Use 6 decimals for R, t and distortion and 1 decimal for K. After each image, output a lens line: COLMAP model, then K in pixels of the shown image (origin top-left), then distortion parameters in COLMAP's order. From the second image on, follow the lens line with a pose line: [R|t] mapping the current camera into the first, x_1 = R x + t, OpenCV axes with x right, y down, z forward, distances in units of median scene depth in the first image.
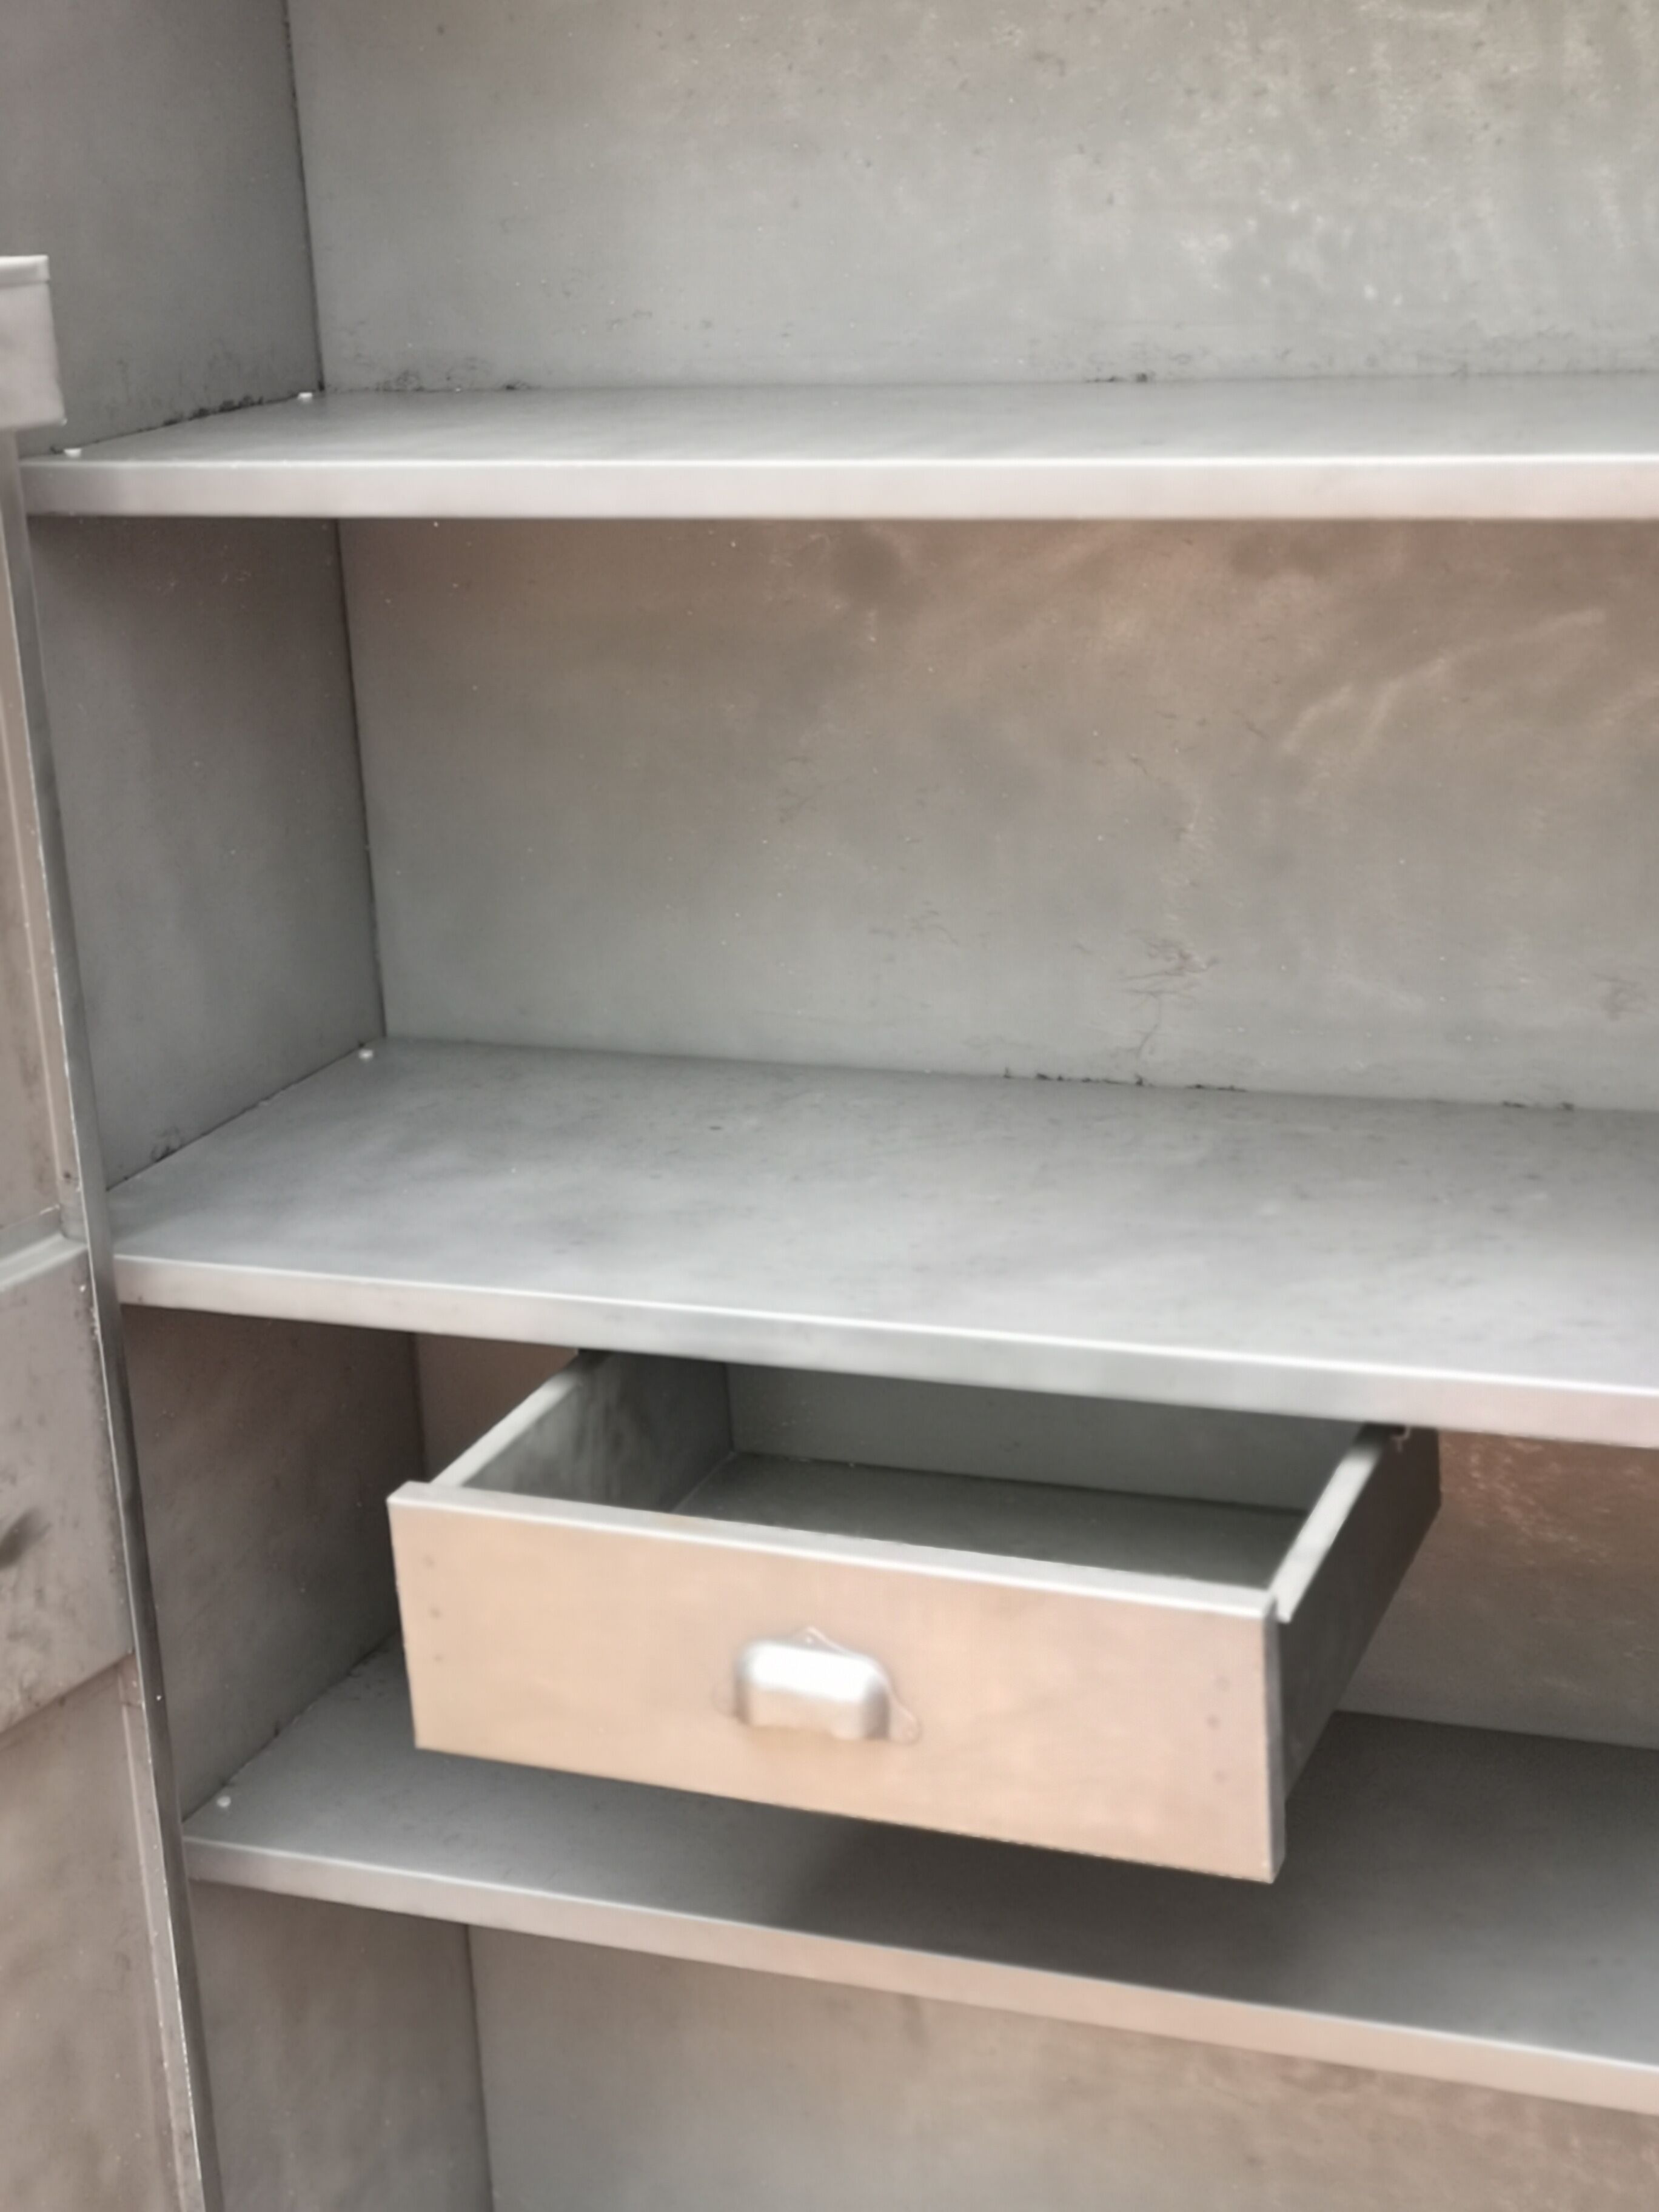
lens RADIAL K [[3531.8, 0, 836.9], [0, 3531.8, 978.6], [0, 0, 1]] dist [0.048721, 0.000000]
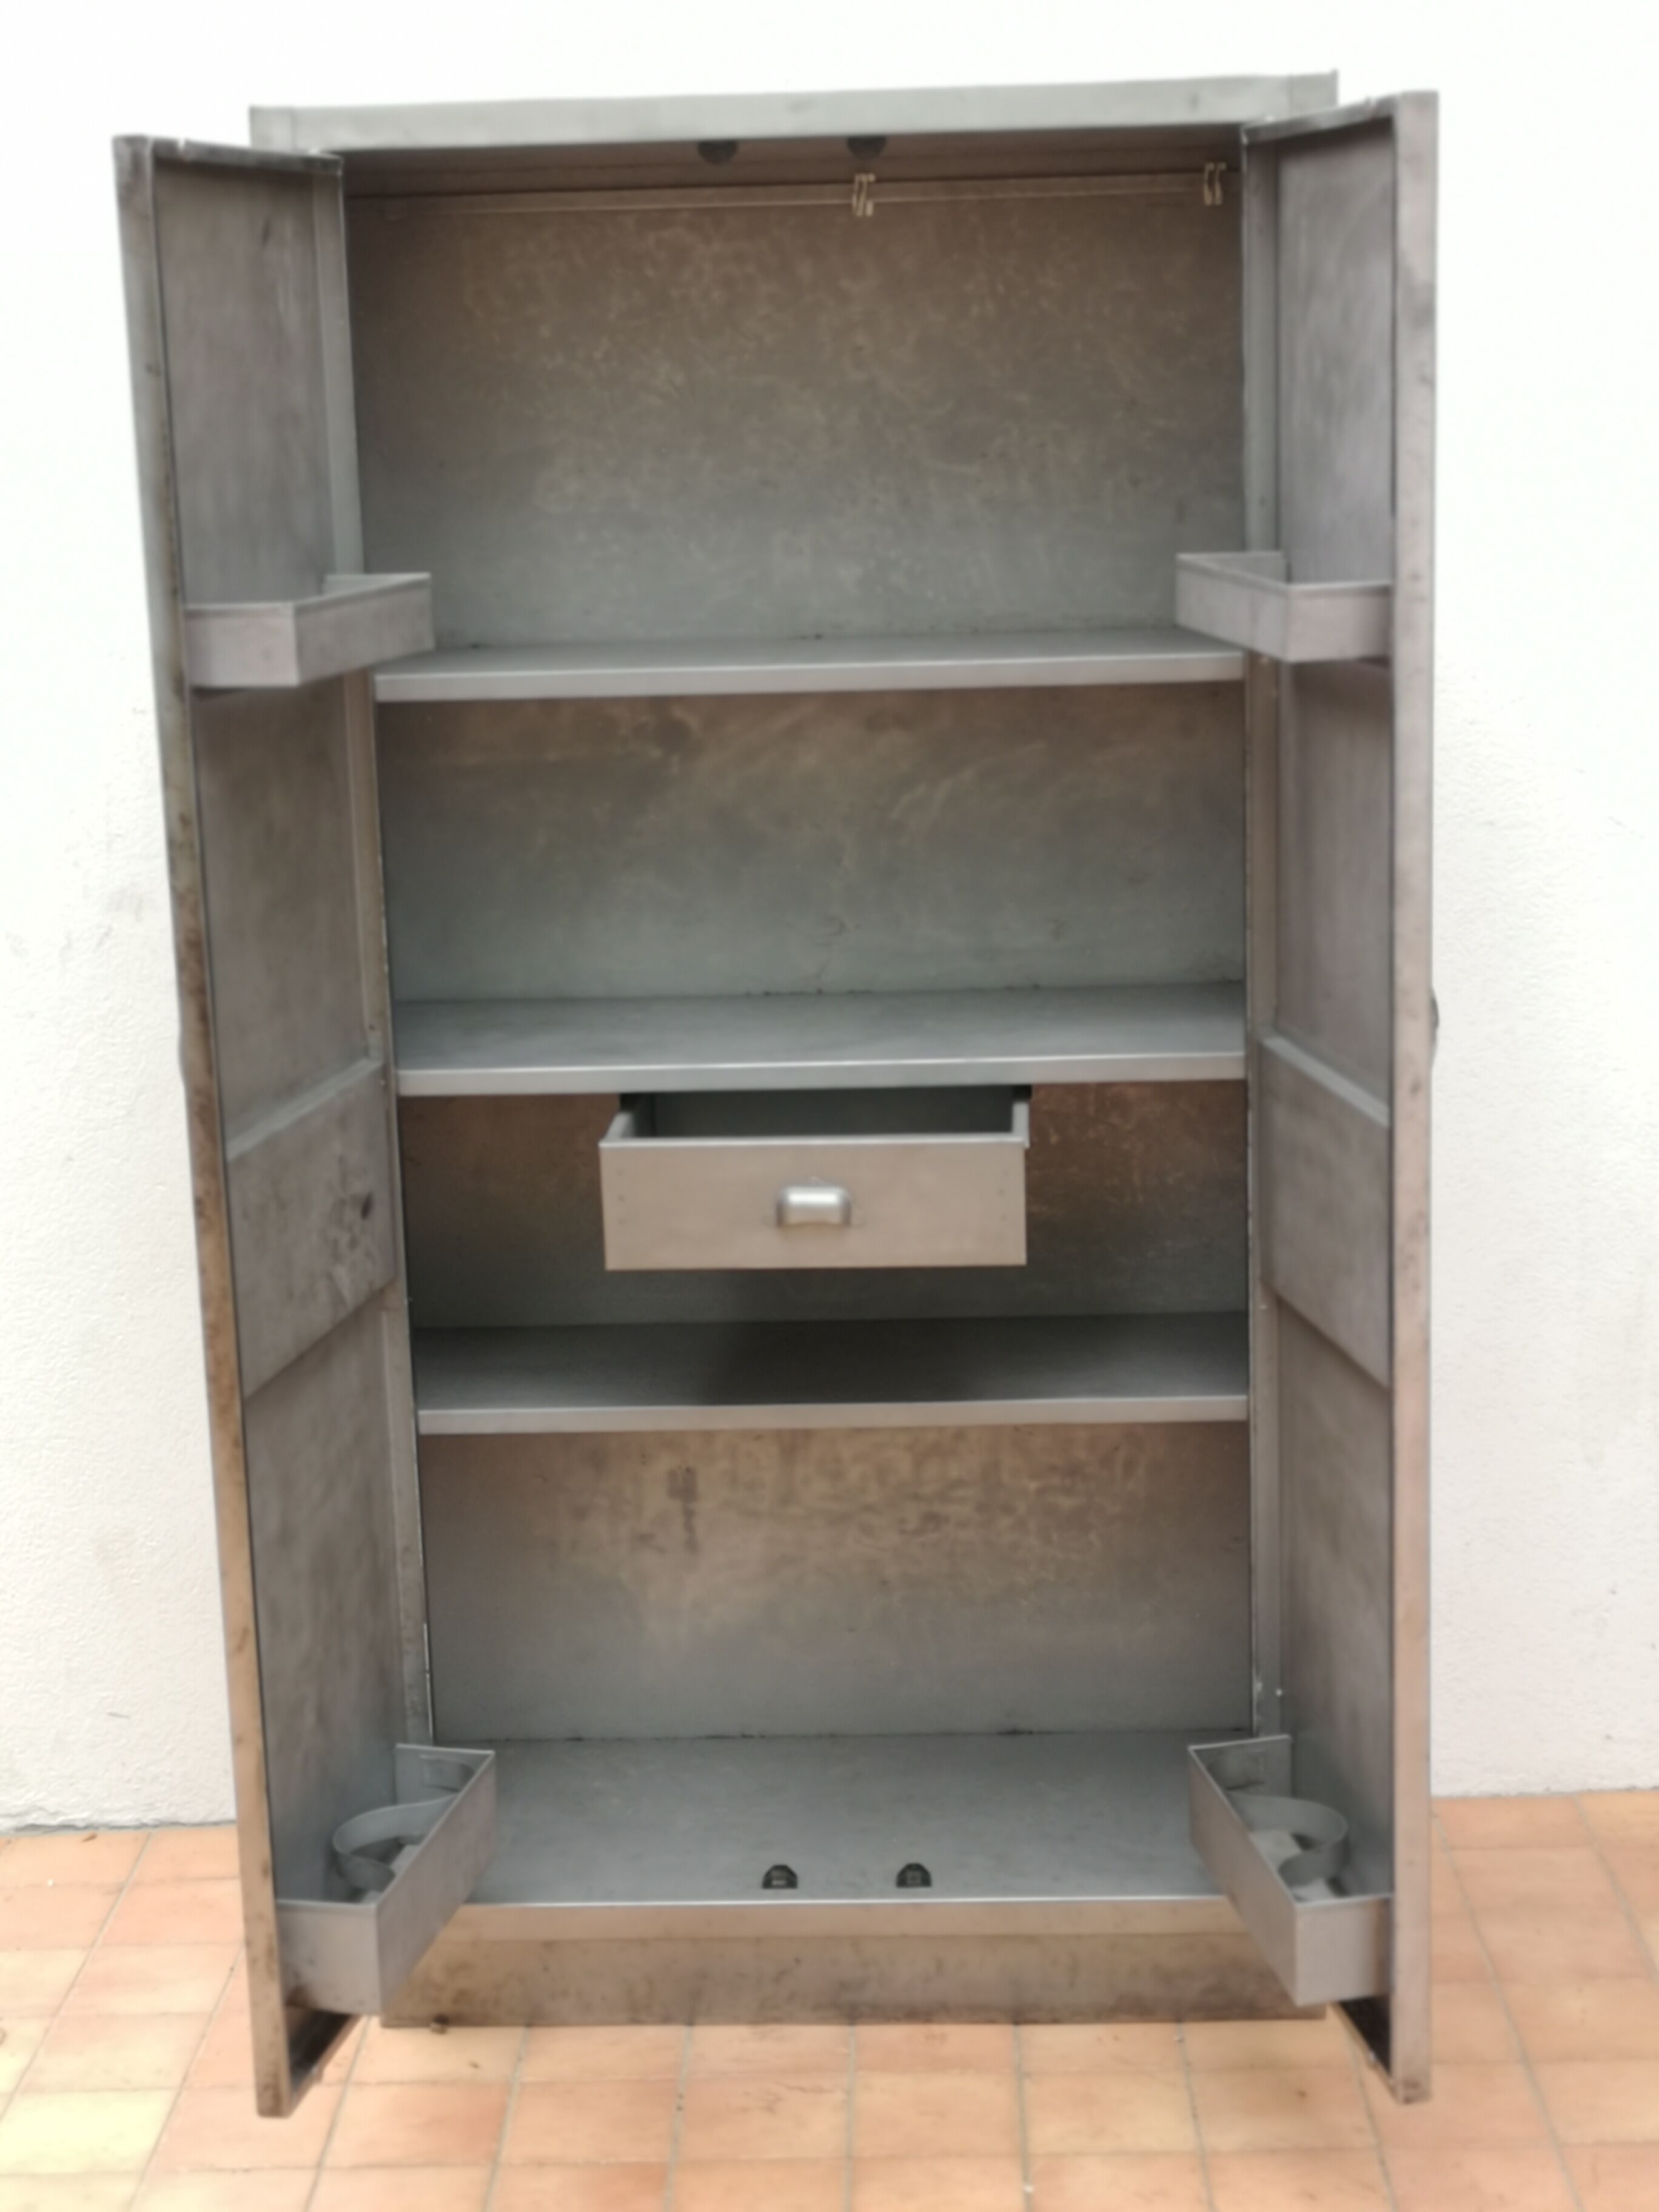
lens RADIAL K [[3531.8, 0, 822.8], [0, 3531.8, 801.3], [0, 0, 1]] dist [0.048721, 0.000000]
pose [[0.945897, -0.019011, 0.323909, -0.565060], [0.066724, 0.988343, -0.136843, 0.200300], [-0.317532, 0.151052, 0.936139, -0.879930]]
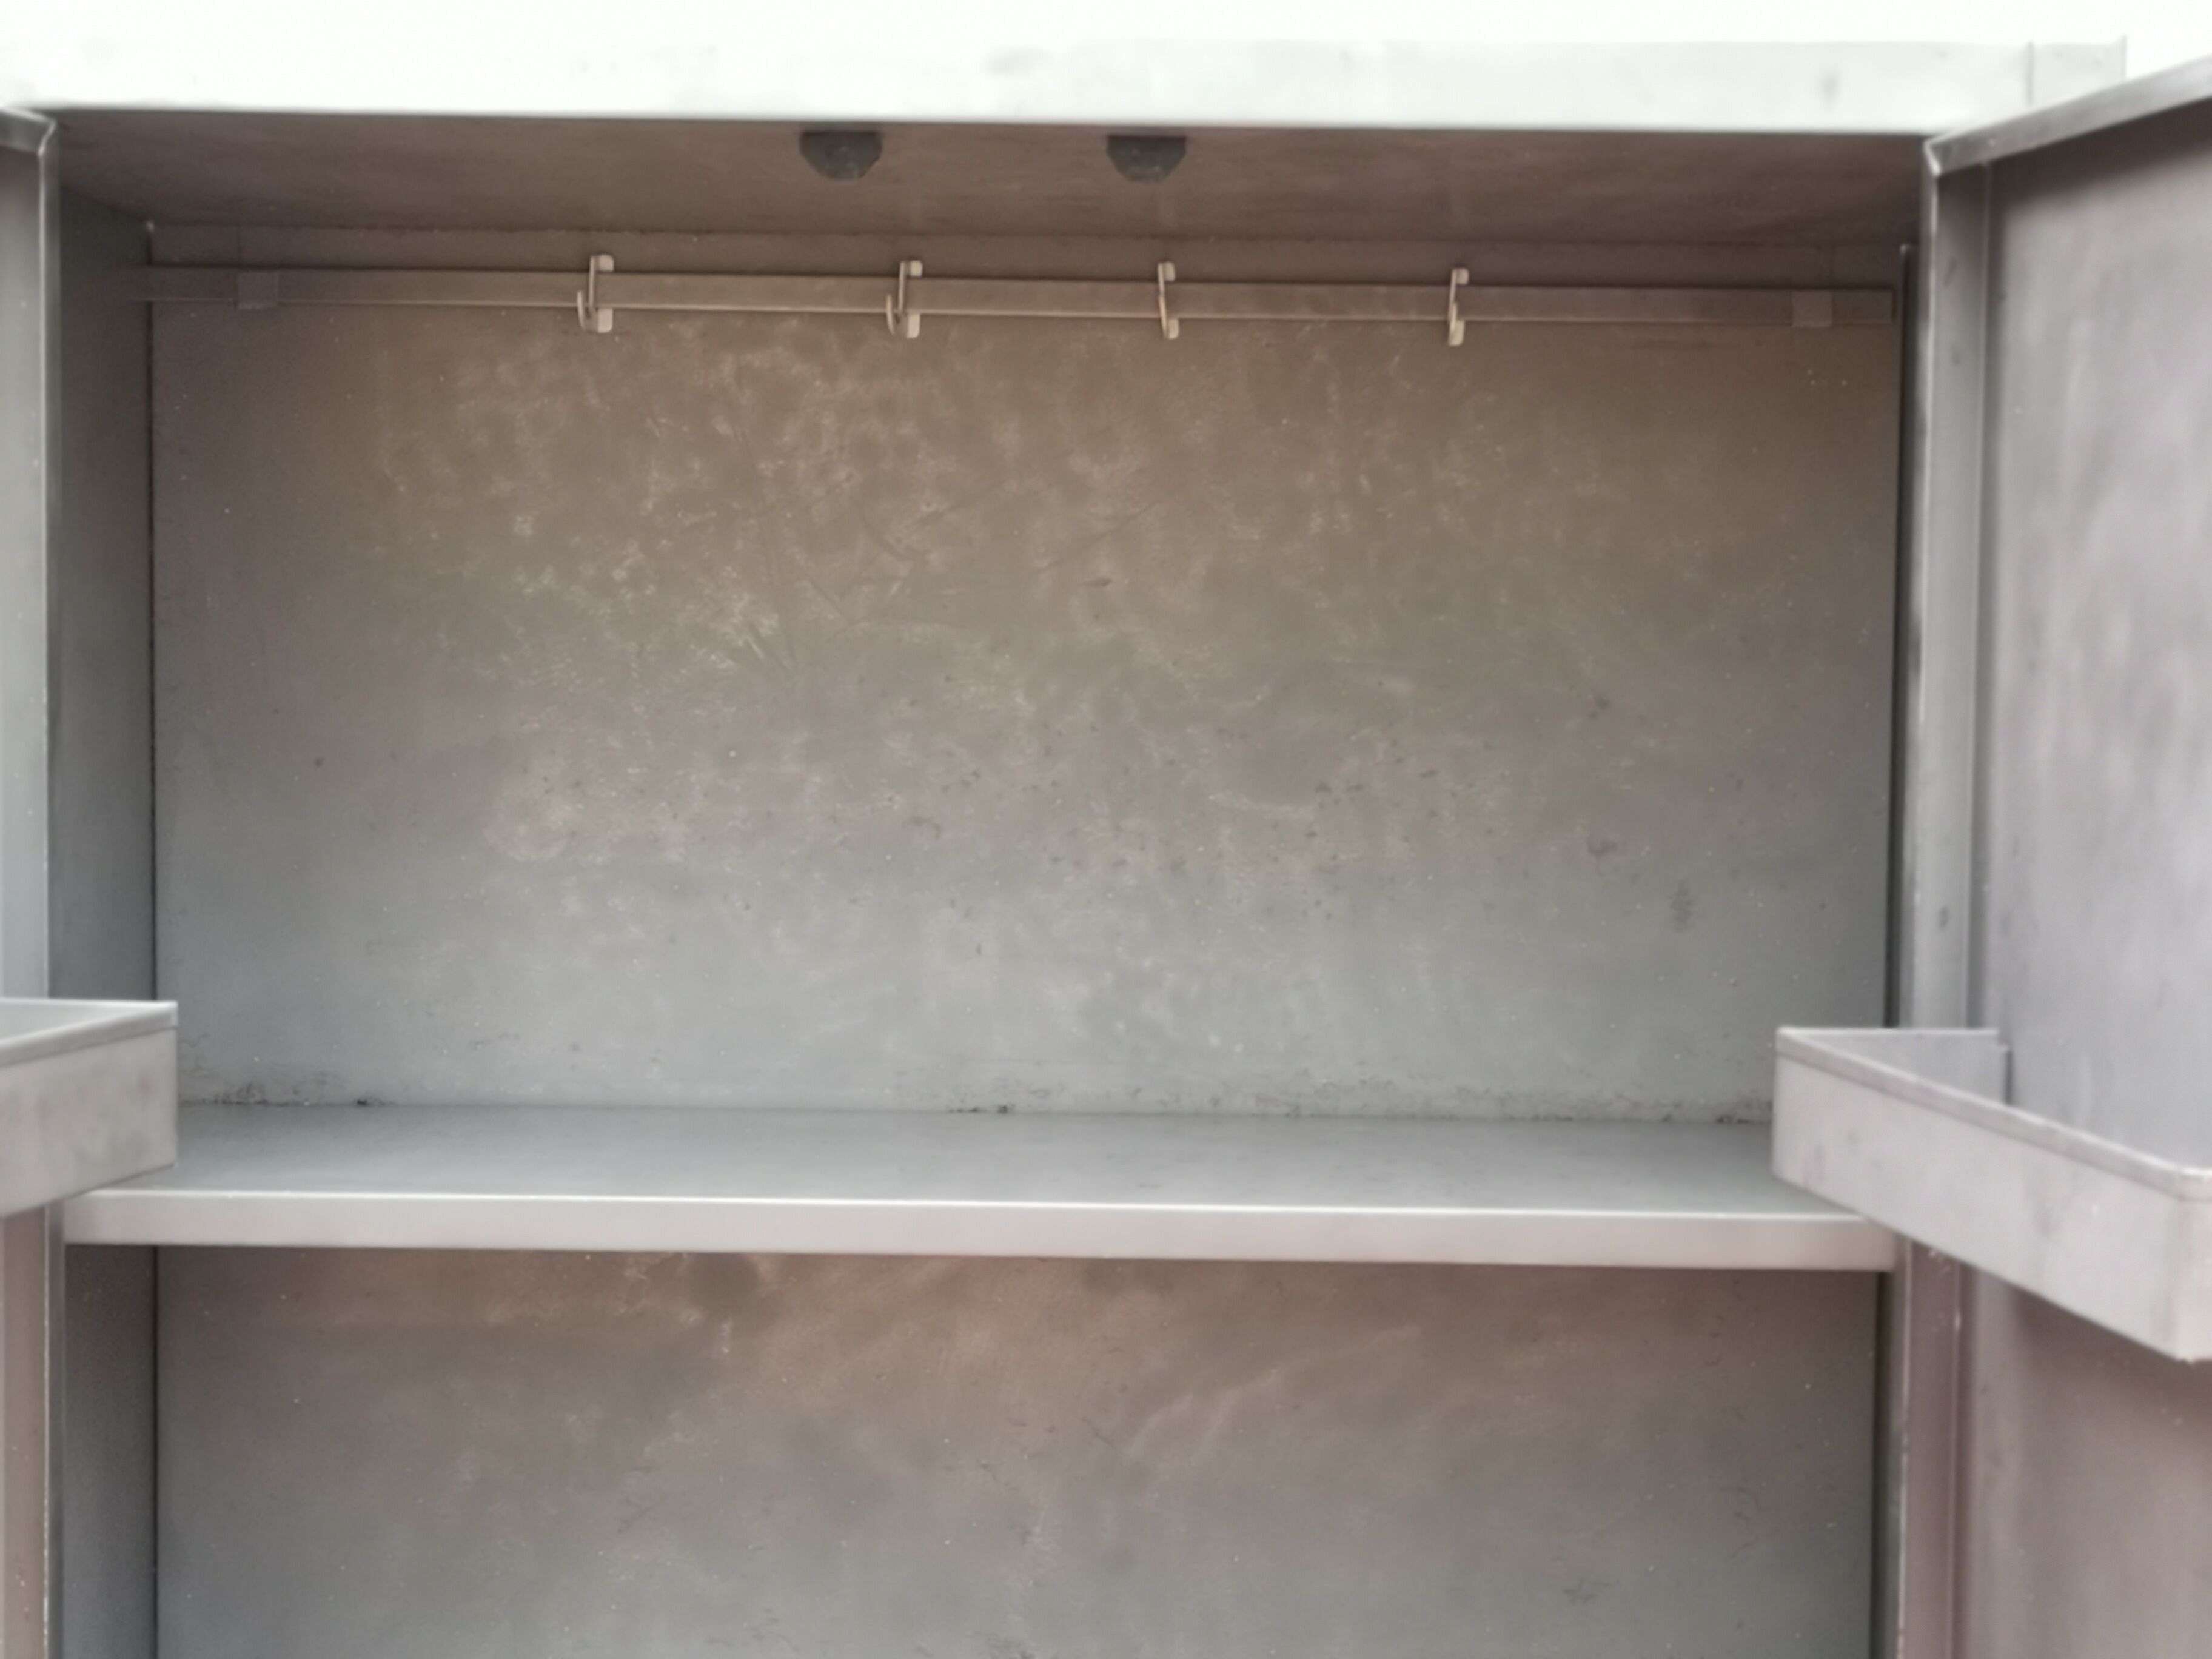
lens RADIAL K [[3531.8, 0, 1135.6], [0, 3531.8, 727.8], [0, 0, 1]] dist [0.048721, 0.000000]
pose [[0.935128, 0.054005, 0.350171, -0.260828], [0.032252, 0.971238, -0.235917, -0.025319], [-0.352840, 0.231906, 0.906490, -0.030363]]
